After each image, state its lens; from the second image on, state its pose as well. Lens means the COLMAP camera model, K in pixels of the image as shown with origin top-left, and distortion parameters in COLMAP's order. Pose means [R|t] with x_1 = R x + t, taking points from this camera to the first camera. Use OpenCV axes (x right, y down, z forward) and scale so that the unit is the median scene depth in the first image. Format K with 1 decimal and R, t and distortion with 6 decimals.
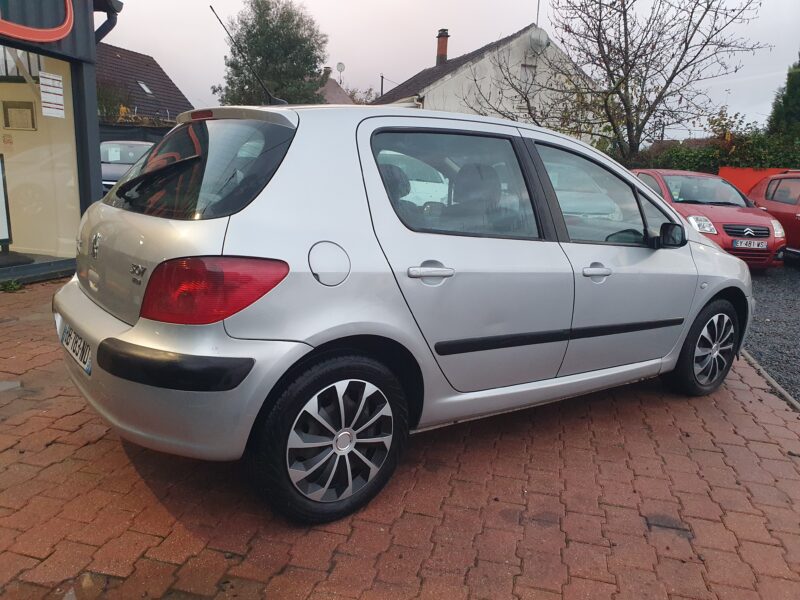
lens RADIAL K [[615.2, 0, 400.0], [0, 615.2, 300.0], [0, 0, 1]] dist [0.013225, 0.008594]
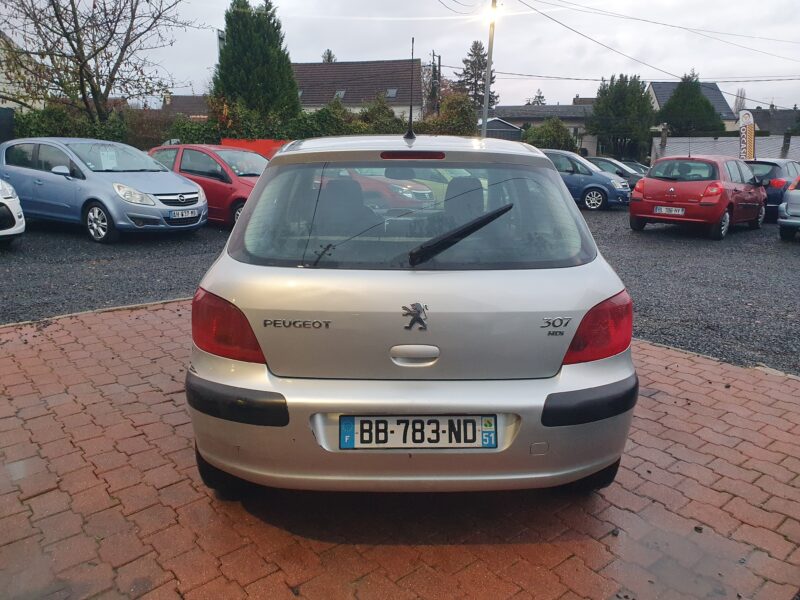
lens RADIAL K [[627.2, 0, 411.5], [0, 627.2, 301.7], [0, 0, 1]] dist [-0.000439, 0.003951]
pose [[0.594862, -0.222816, 0.772329, -0.187594], [0.184473, 0.973012, 0.138628, -0.032631], [-0.782374, 0.060009, 0.619911, 0.090817]]
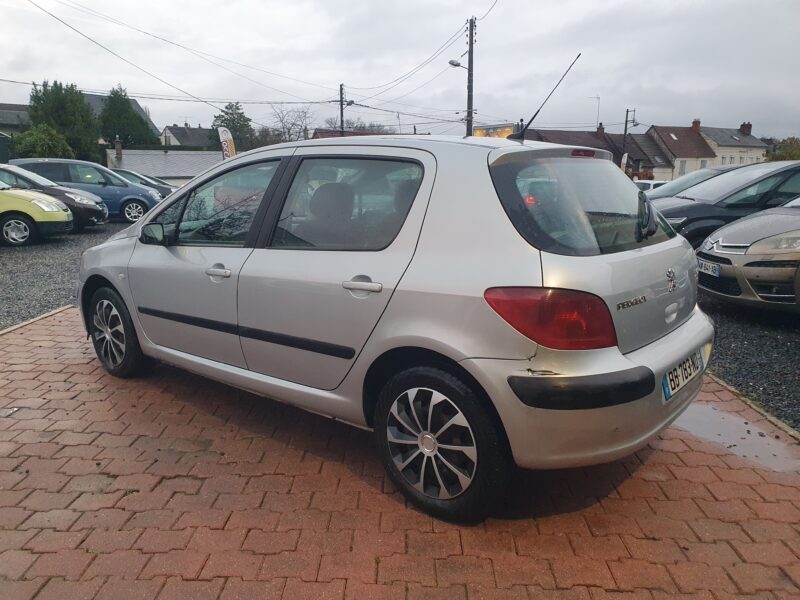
lens RADIAL K [[615.2, 0, 400.0], [0, 615.2, 300.0], [0, 0, 1]] dist [0.013225, 0.008594]
pose [[-0.210856, -0.243772, 0.946633, -0.227411], [0.185256, 0.940891, 0.283558, -0.066761], [-0.959802, 0.235159, -0.153233, 0.267849]]
